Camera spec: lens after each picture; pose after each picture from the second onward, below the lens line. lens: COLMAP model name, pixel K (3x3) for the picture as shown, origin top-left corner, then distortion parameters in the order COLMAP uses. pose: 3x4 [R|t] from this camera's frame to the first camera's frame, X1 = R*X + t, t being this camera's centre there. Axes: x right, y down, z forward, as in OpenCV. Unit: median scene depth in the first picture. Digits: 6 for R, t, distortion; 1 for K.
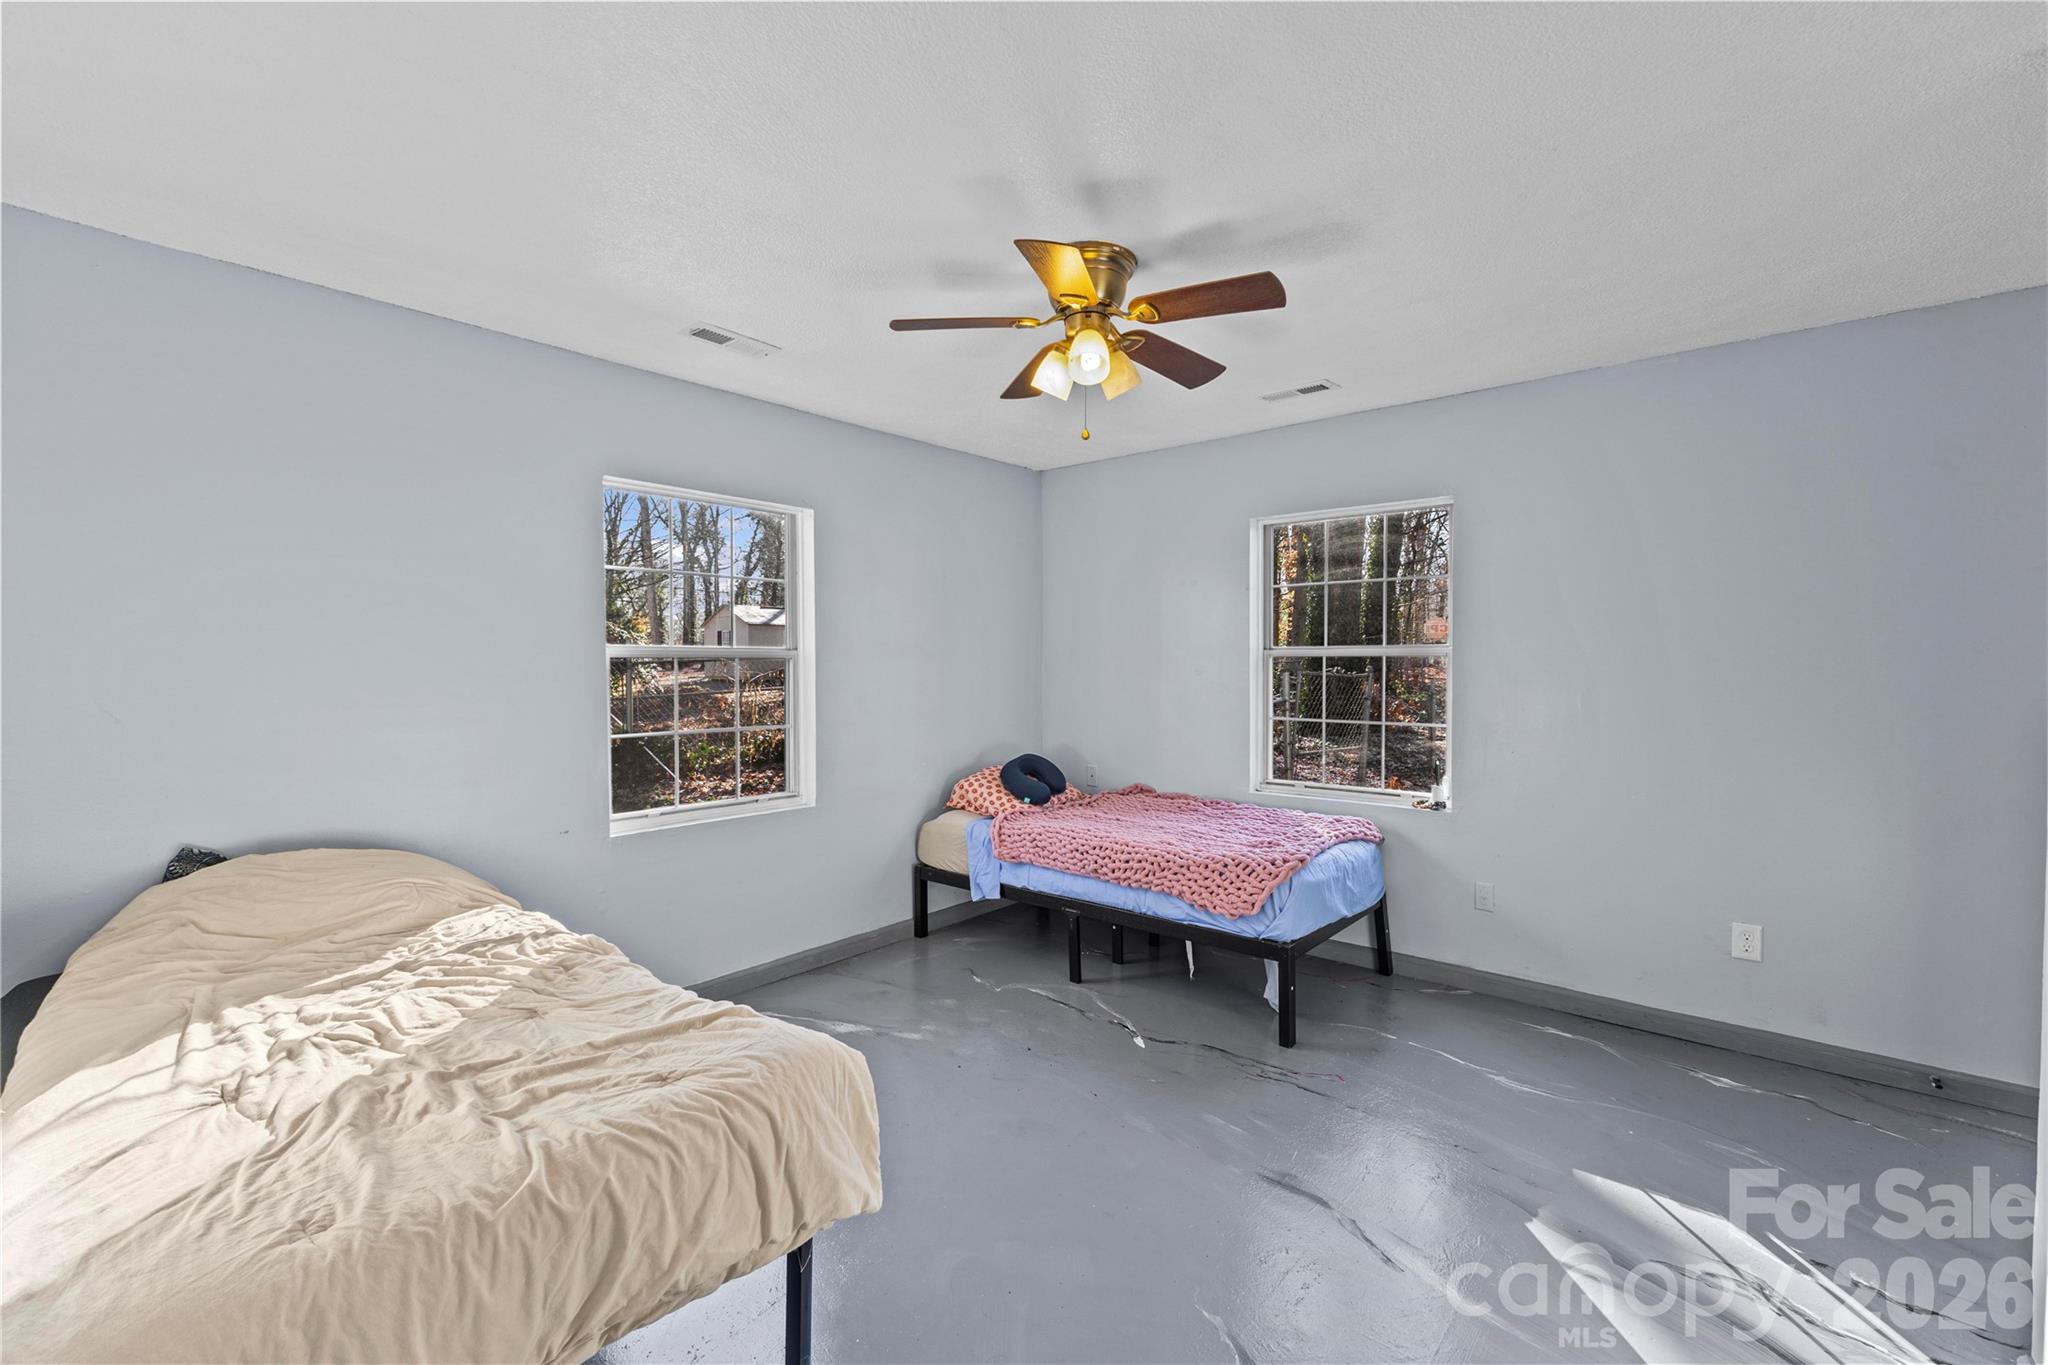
lens RADIAL K [[881.5, 0, 1024.9], [0, 881.5, 674.5], [0, 0, 1]] dist [0.007595, -0.001024]
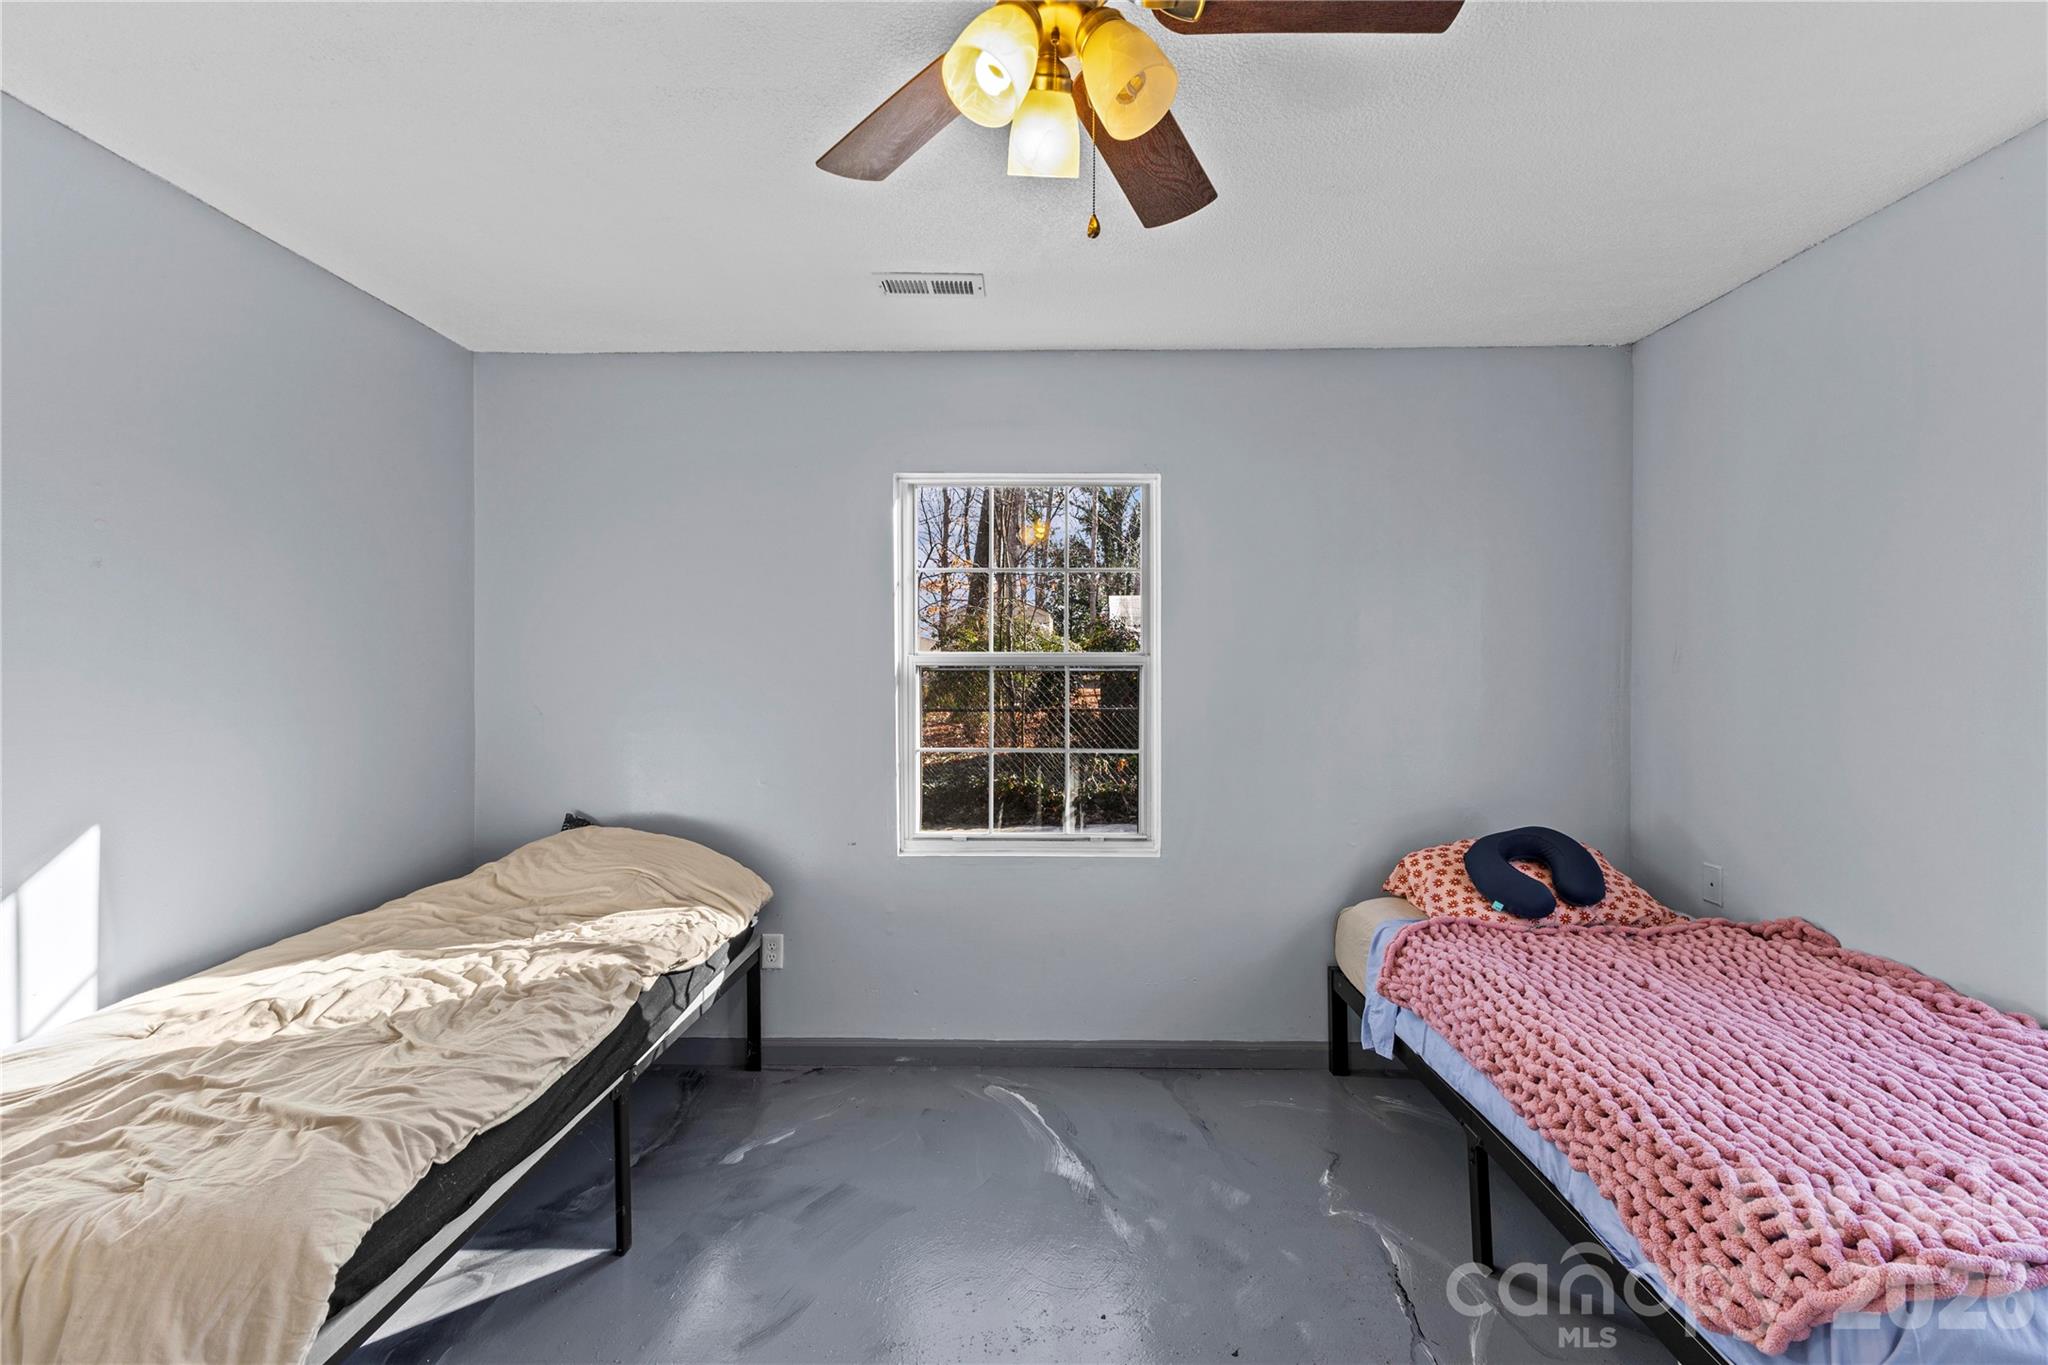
lens RADIAL K [[881.5, 0, 1035.3], [0, 881.5, 673.6], [0, 0, 1]] dist [0.007595, -0.001024]
pose [[0.633135, 0.006832, -0.774012, 0.261796], [-0.011439, 0.999934, -0.000531, -0.008213], [0.773957, 0.009191, 0.633171, 0.387478]]
